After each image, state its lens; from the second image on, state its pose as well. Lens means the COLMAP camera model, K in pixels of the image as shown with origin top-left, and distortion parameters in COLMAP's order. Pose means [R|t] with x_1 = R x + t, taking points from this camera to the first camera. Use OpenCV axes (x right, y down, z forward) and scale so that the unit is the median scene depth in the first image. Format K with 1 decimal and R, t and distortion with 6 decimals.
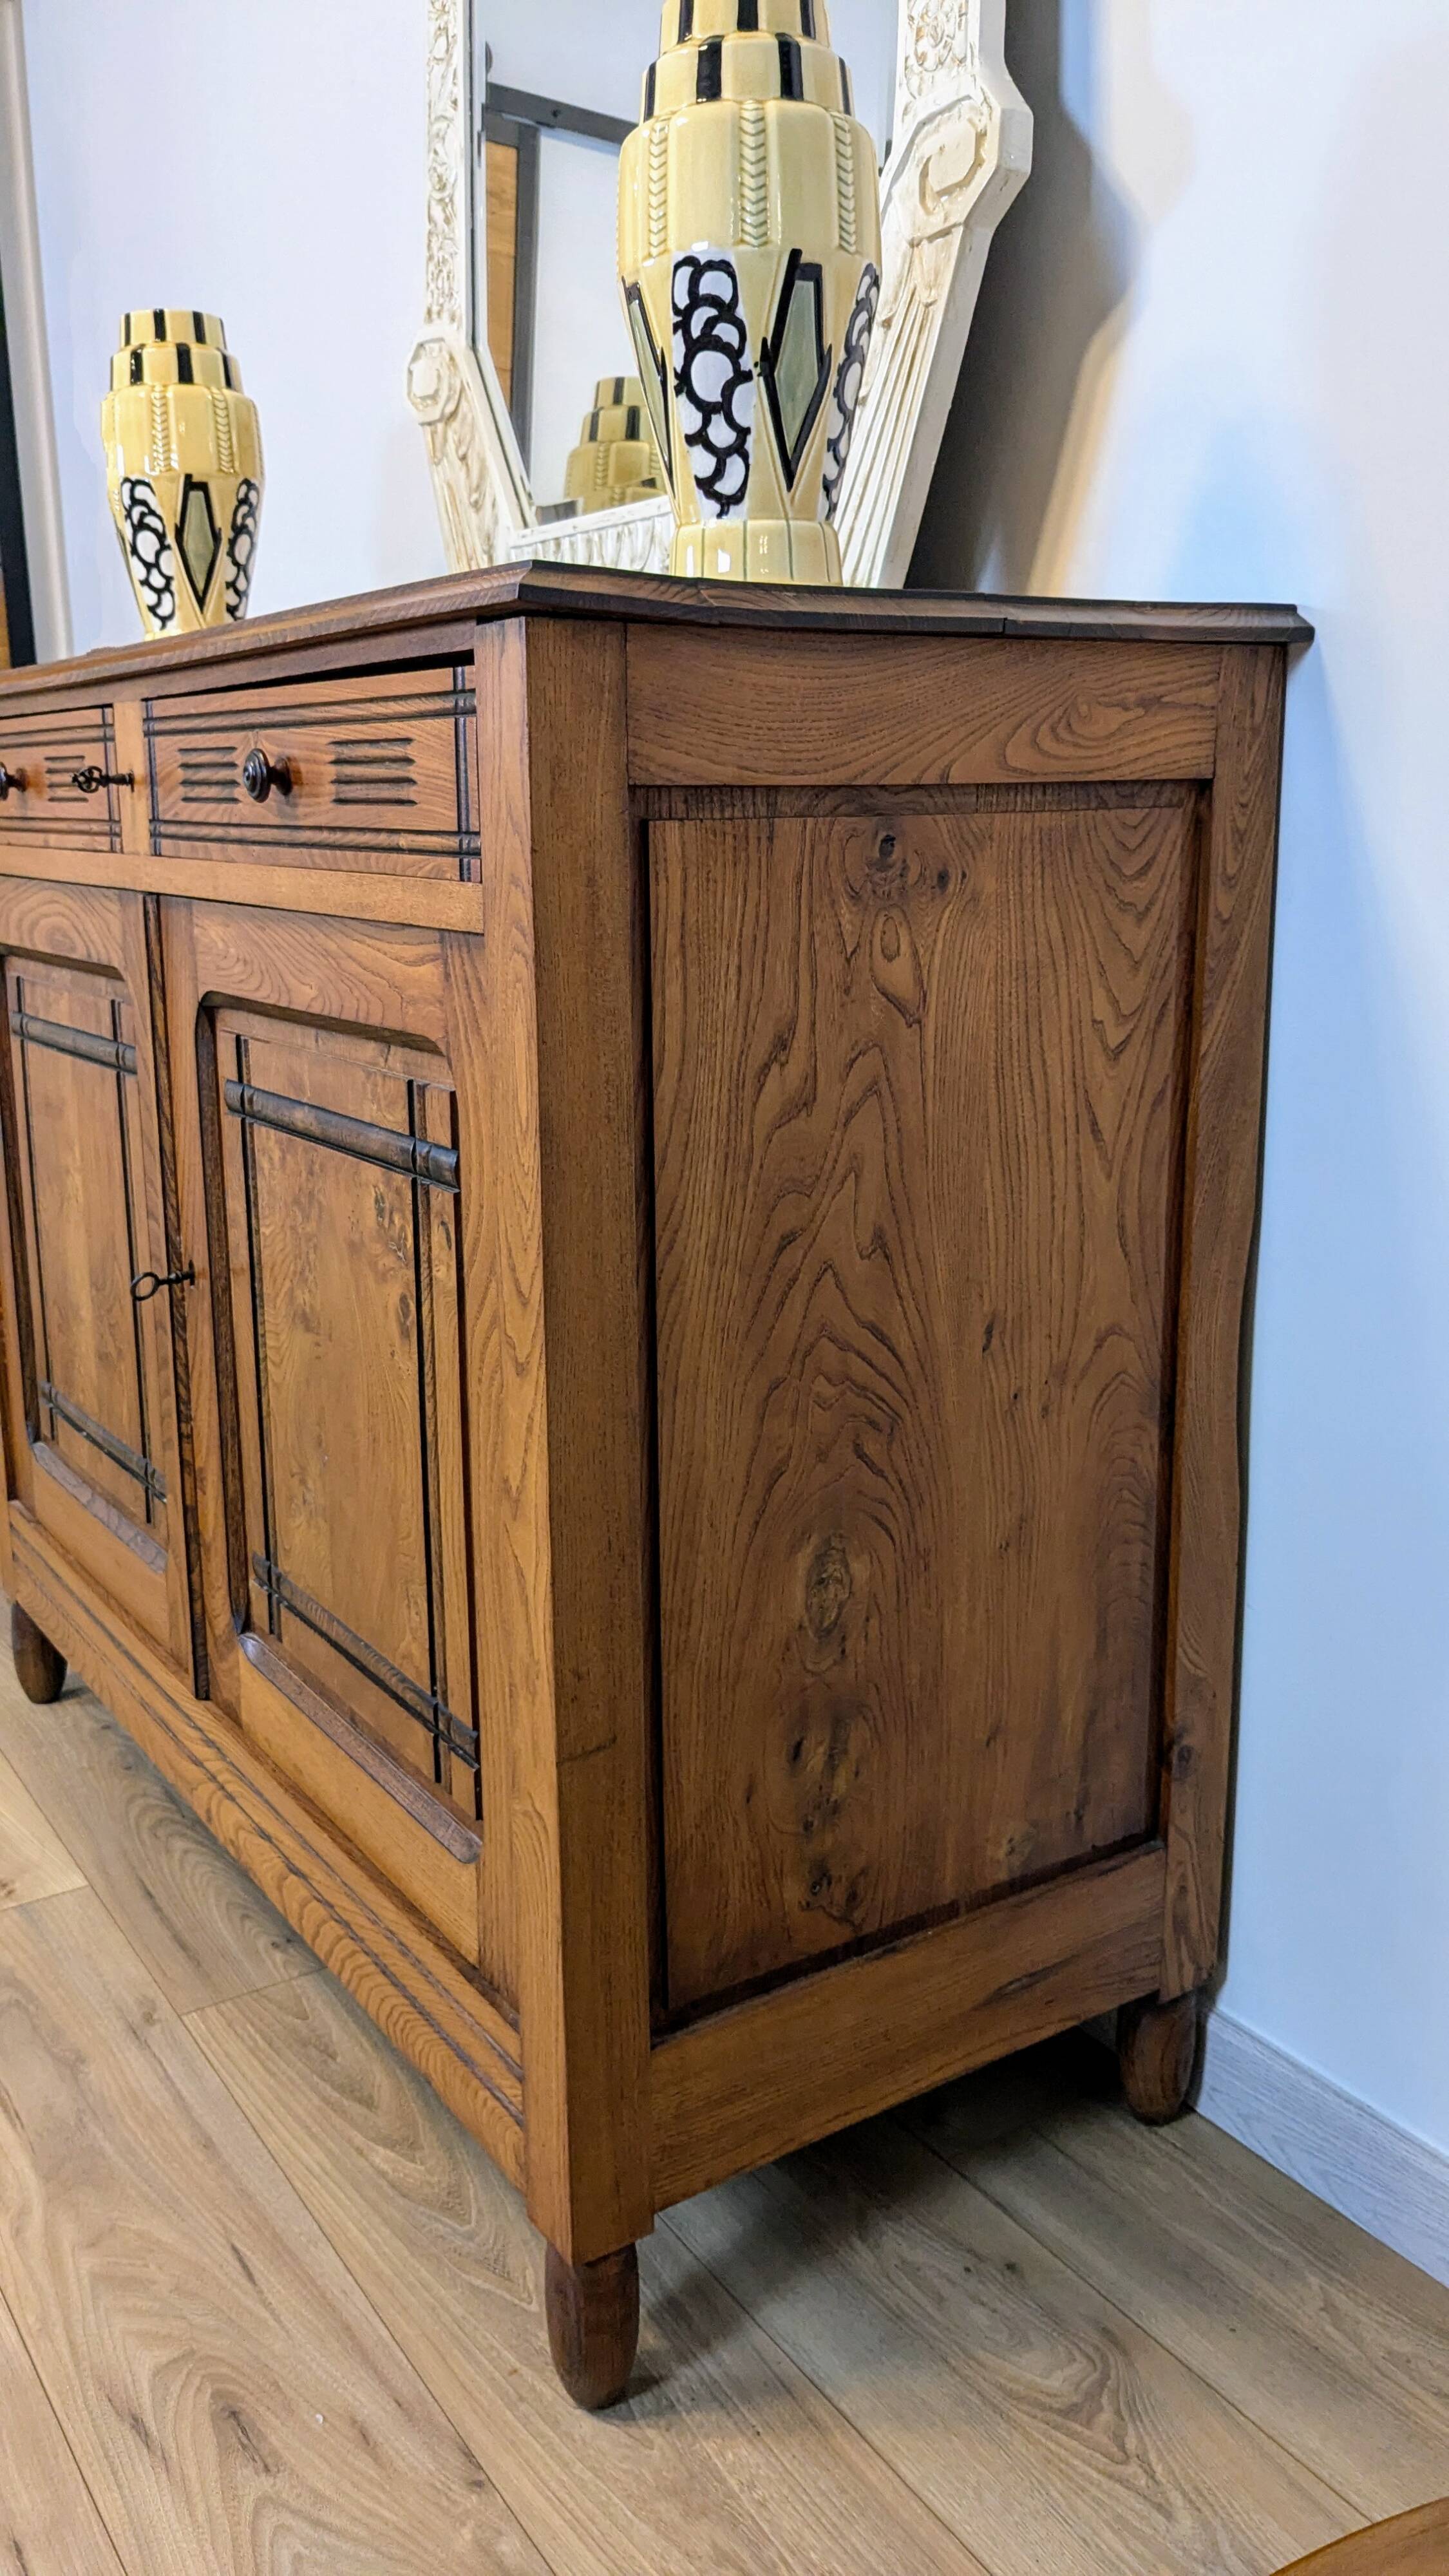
lens RADIAL K [[2050.3, 0, 713.9], [0, 2050.3, 1265.8], [0, 0, 1]] dist [0.054561, -0.104098]
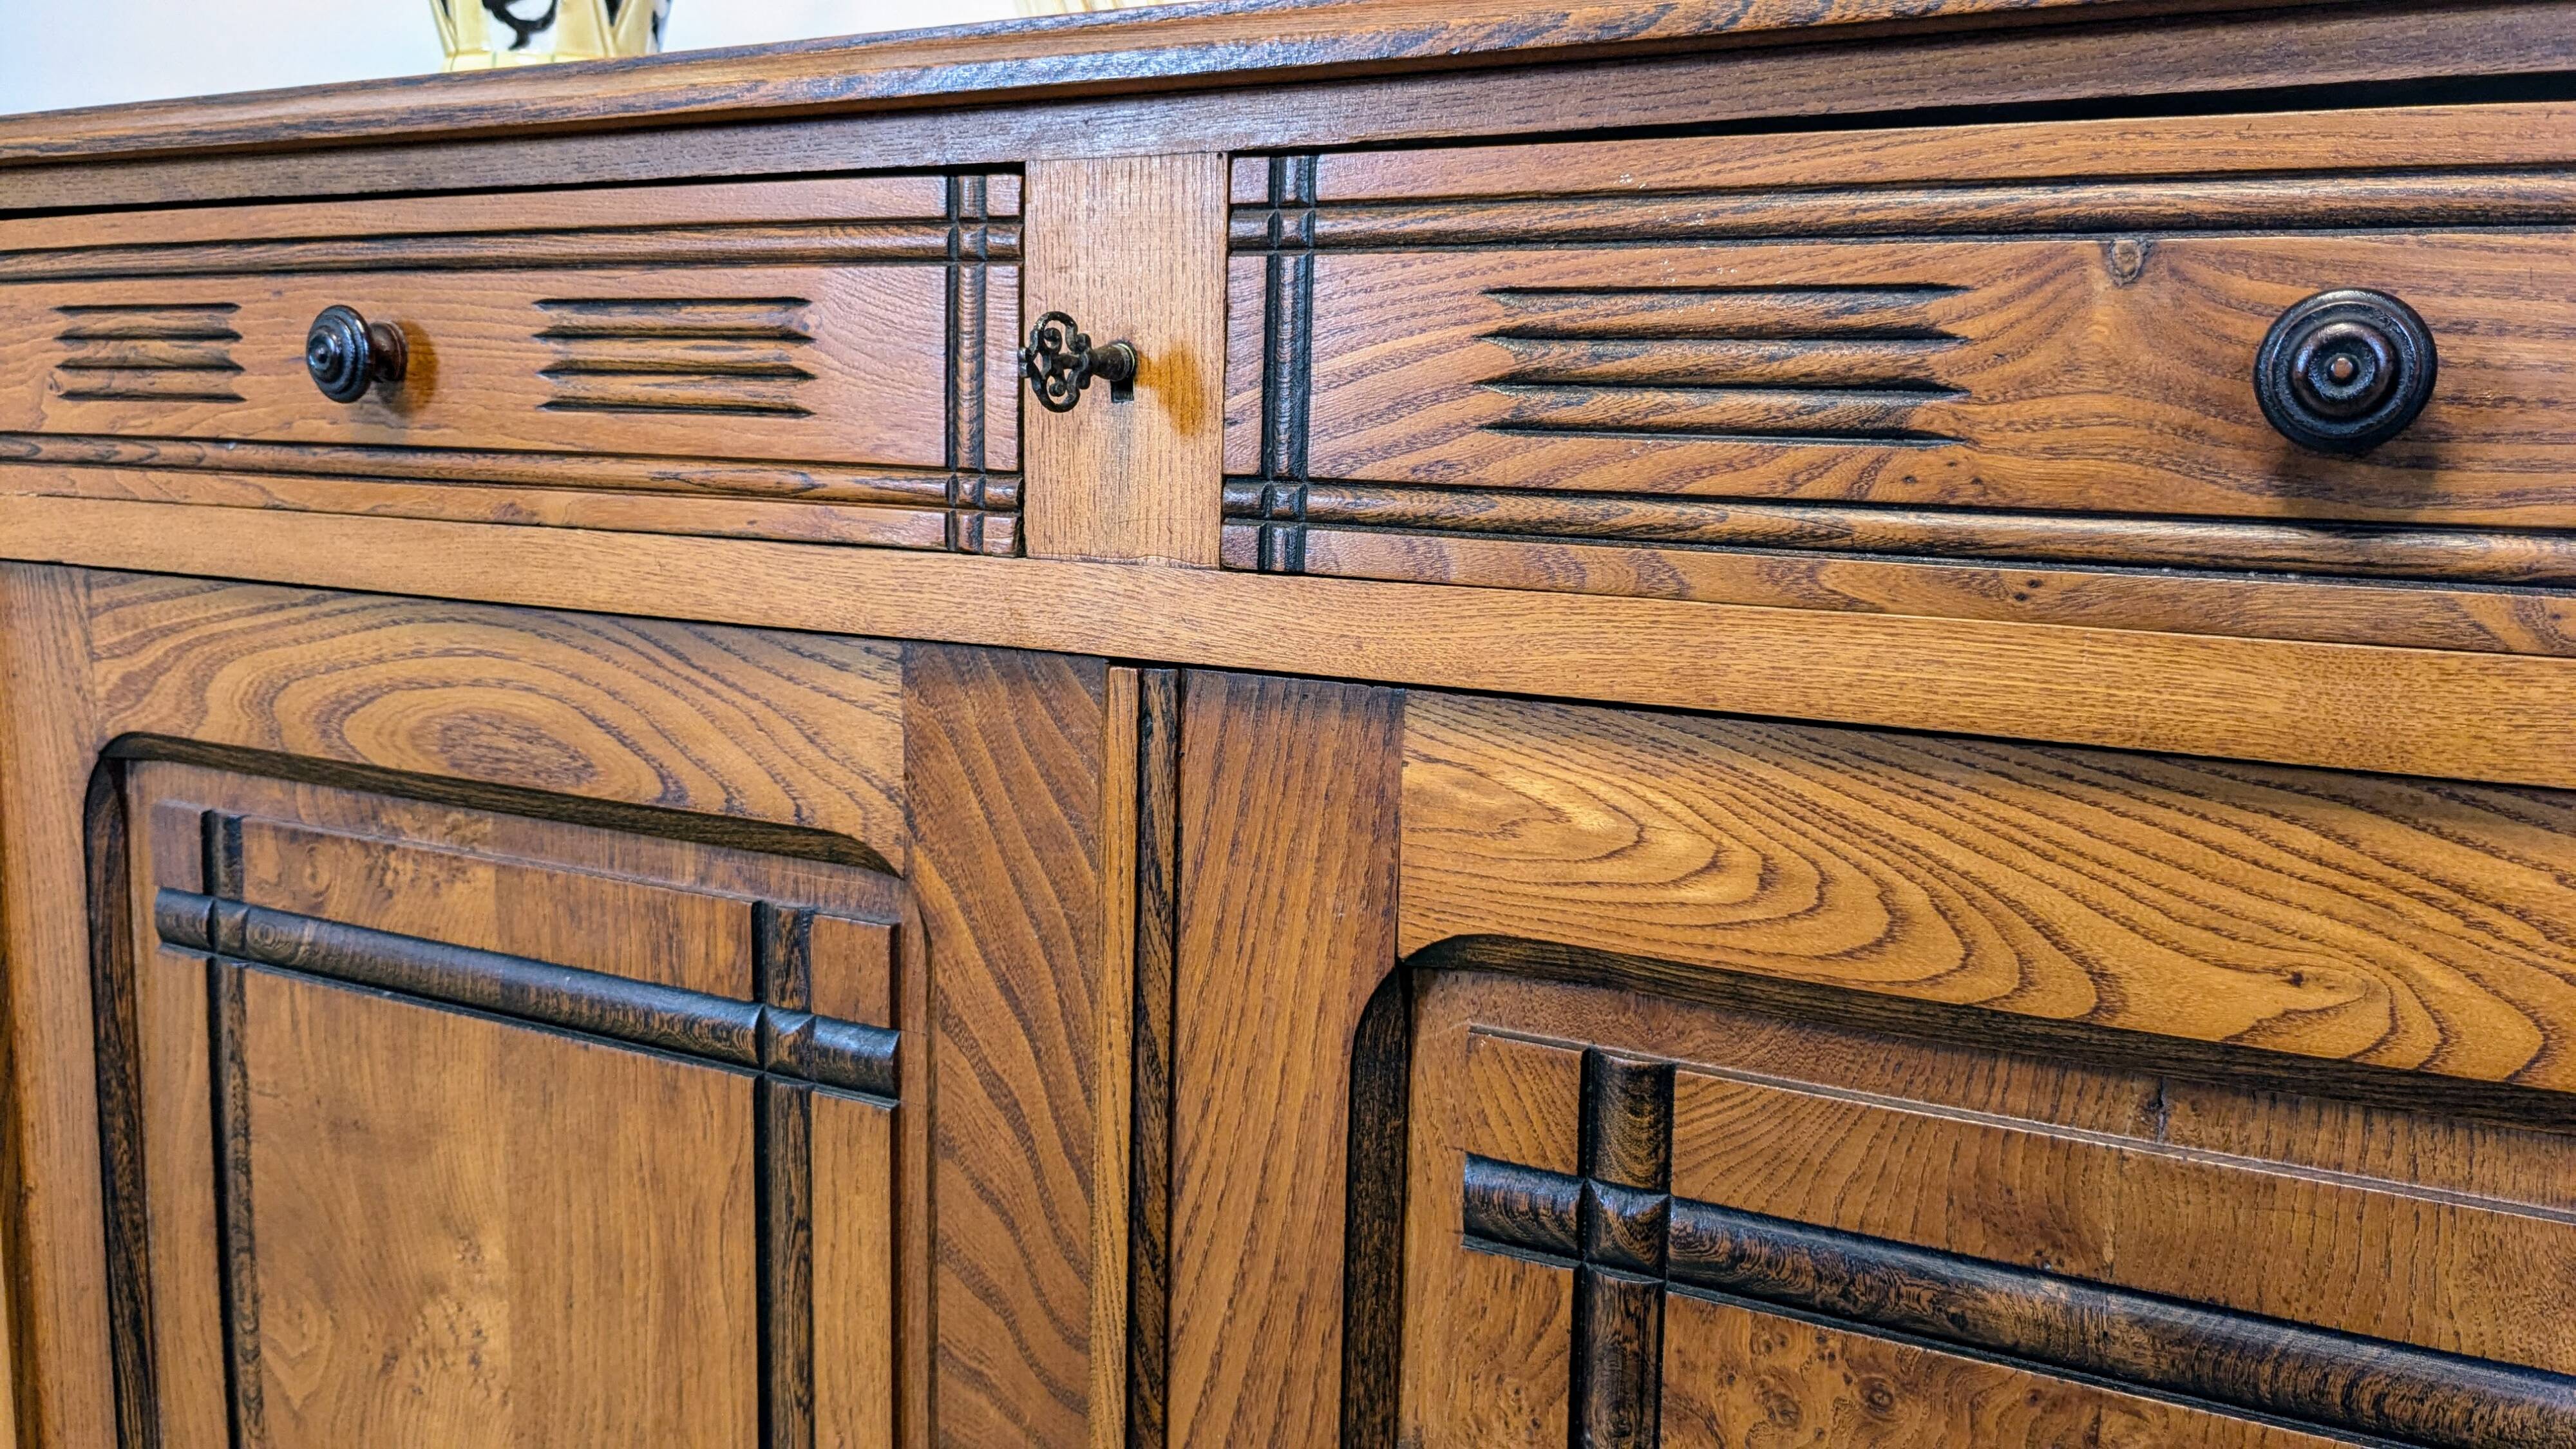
lens RADIAL K [[2079.2, 0, 1296.5], [0, 2079.2, 703.1], [0, 0, 1]] dist [0.074833, -0.163479]
pose [[0.881813, -0.037171, 0.470131, -0.462824], [0.079102, 0.994424, -0.069746, -0.156048], [-0.464917, 0.098691, 0.879836, 0.703096]]
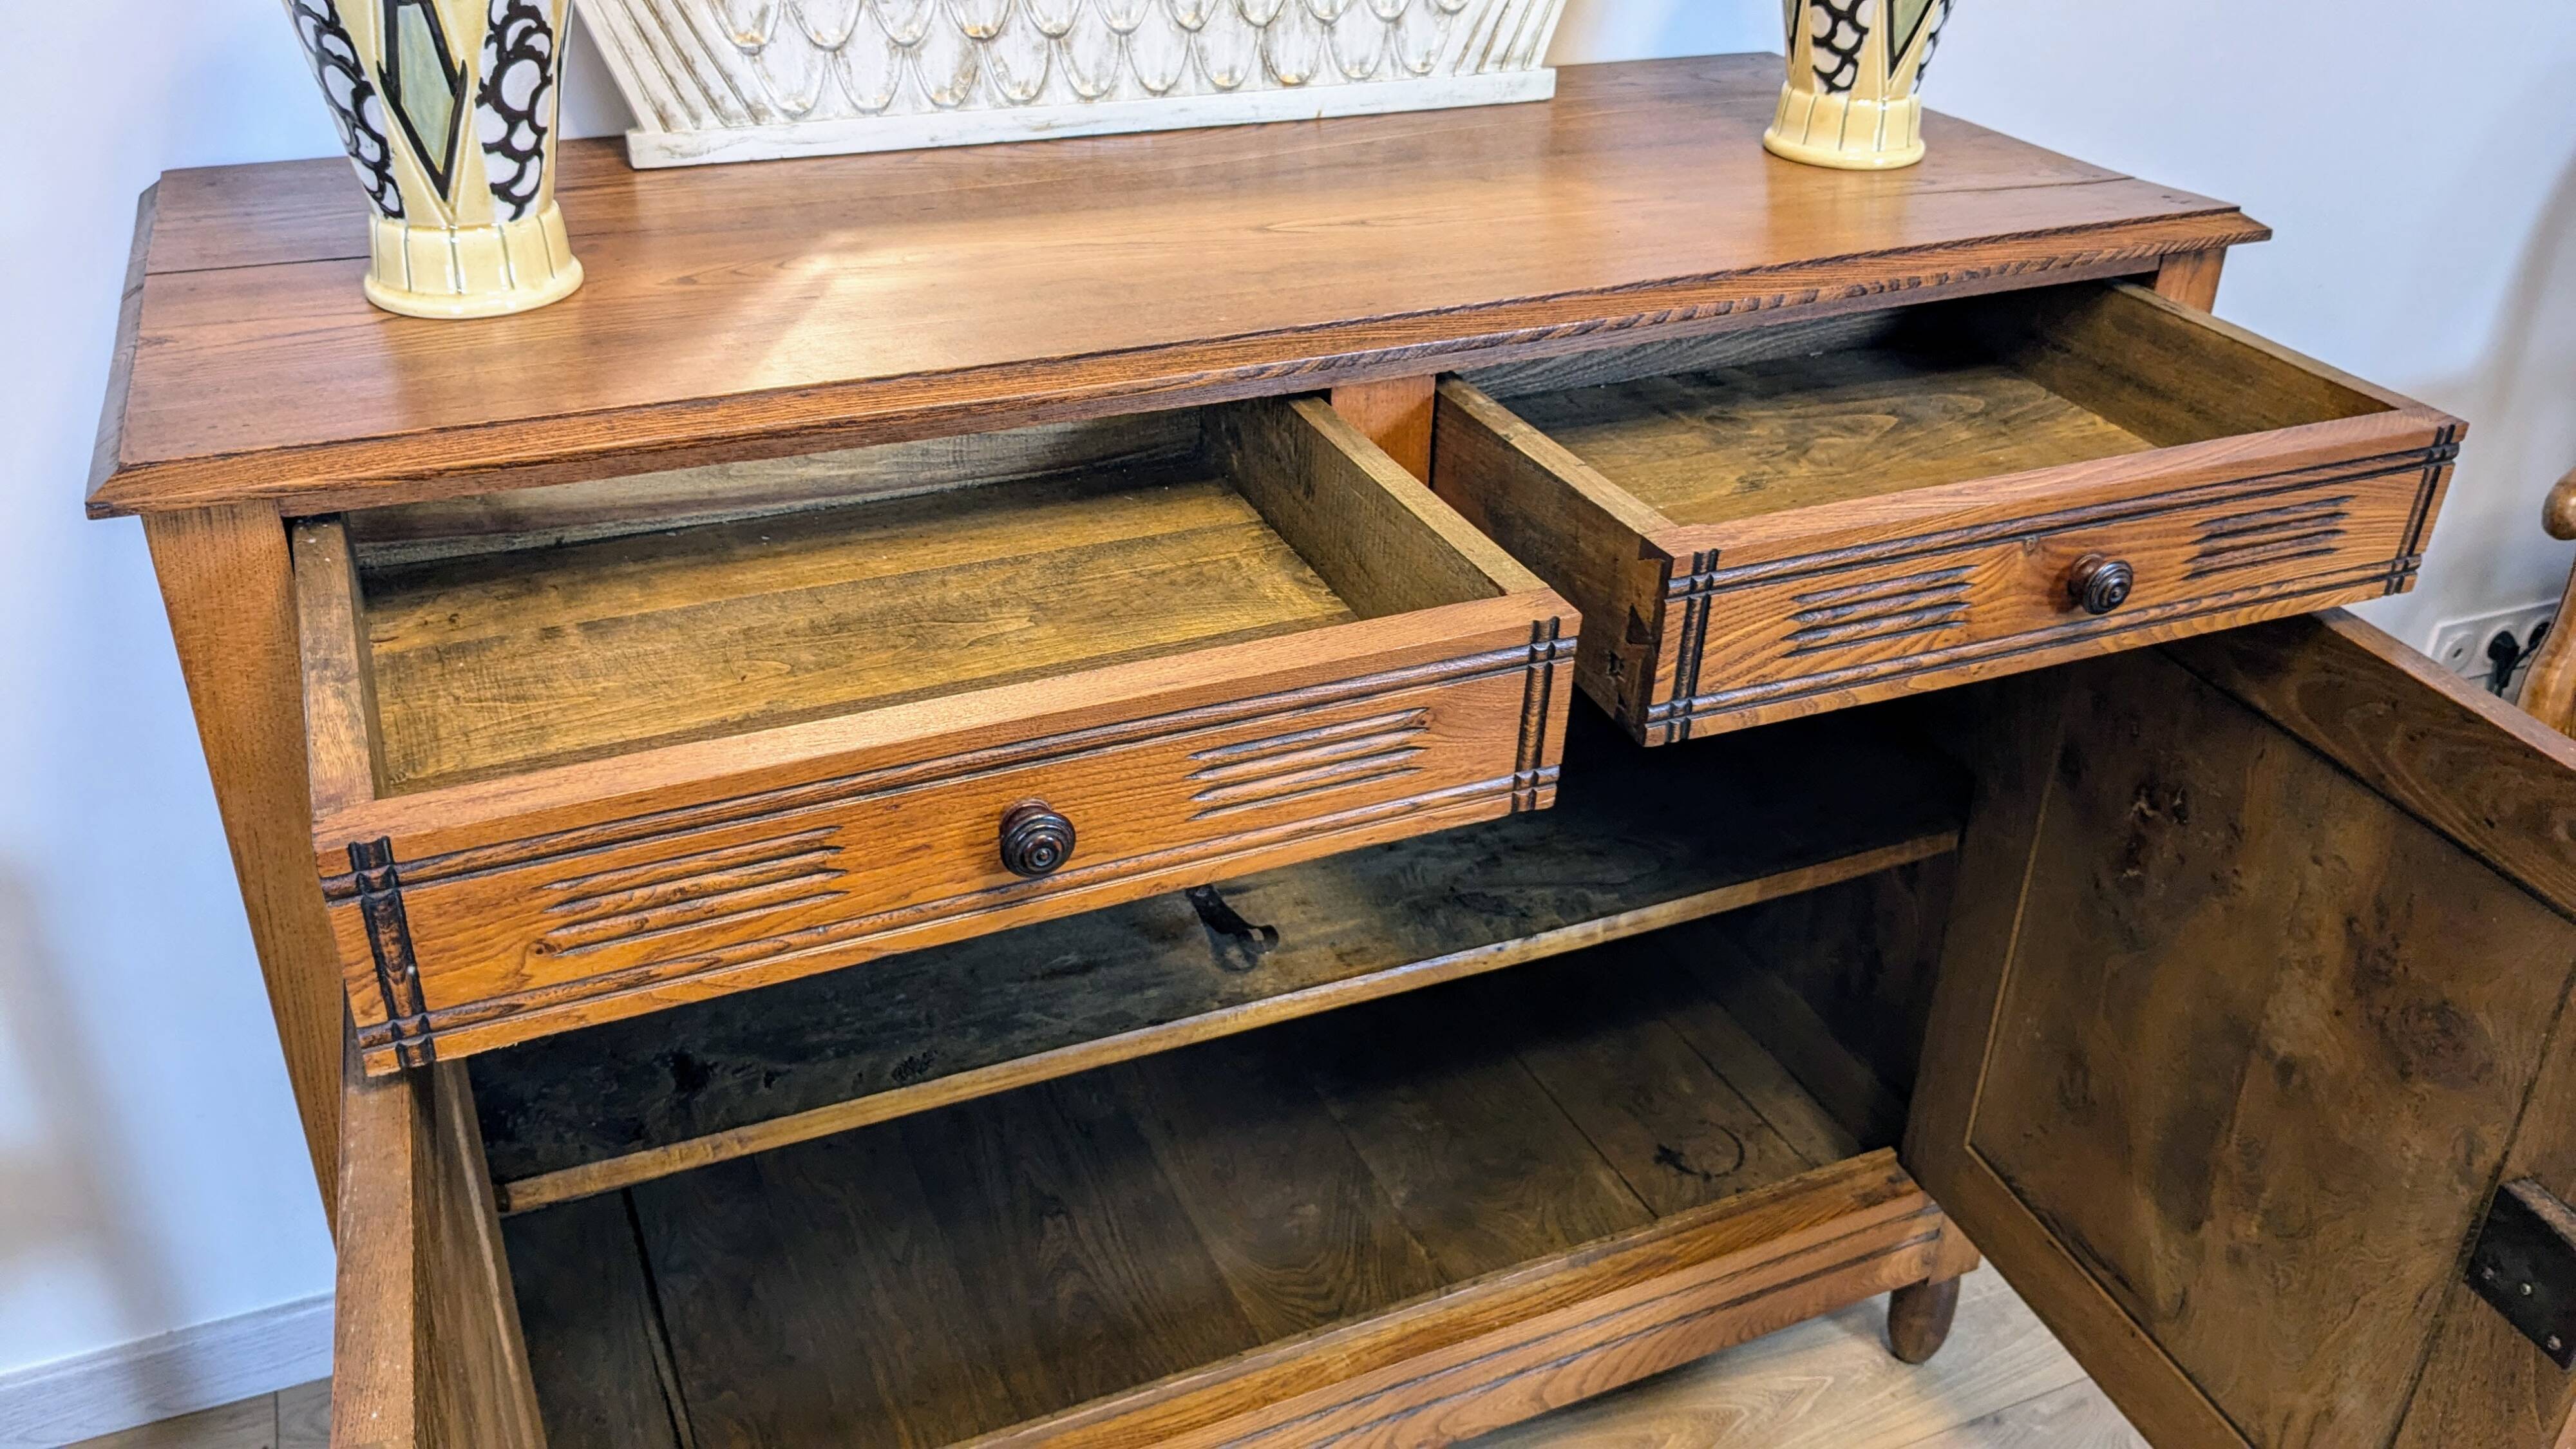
lens RADIAL K [[2050.3, 0, 1270.8], [0, 2050.3, 692.8], [0, 0, 1]] dist [0.054561, -0.104098]
pose [[0.163193, -0.459814, 0.872891, -1.076549], [0.201278, 0.881661, 0.426803, -0.536648], [-0.965844, 0.106042, 0.236431, 0.921633]]
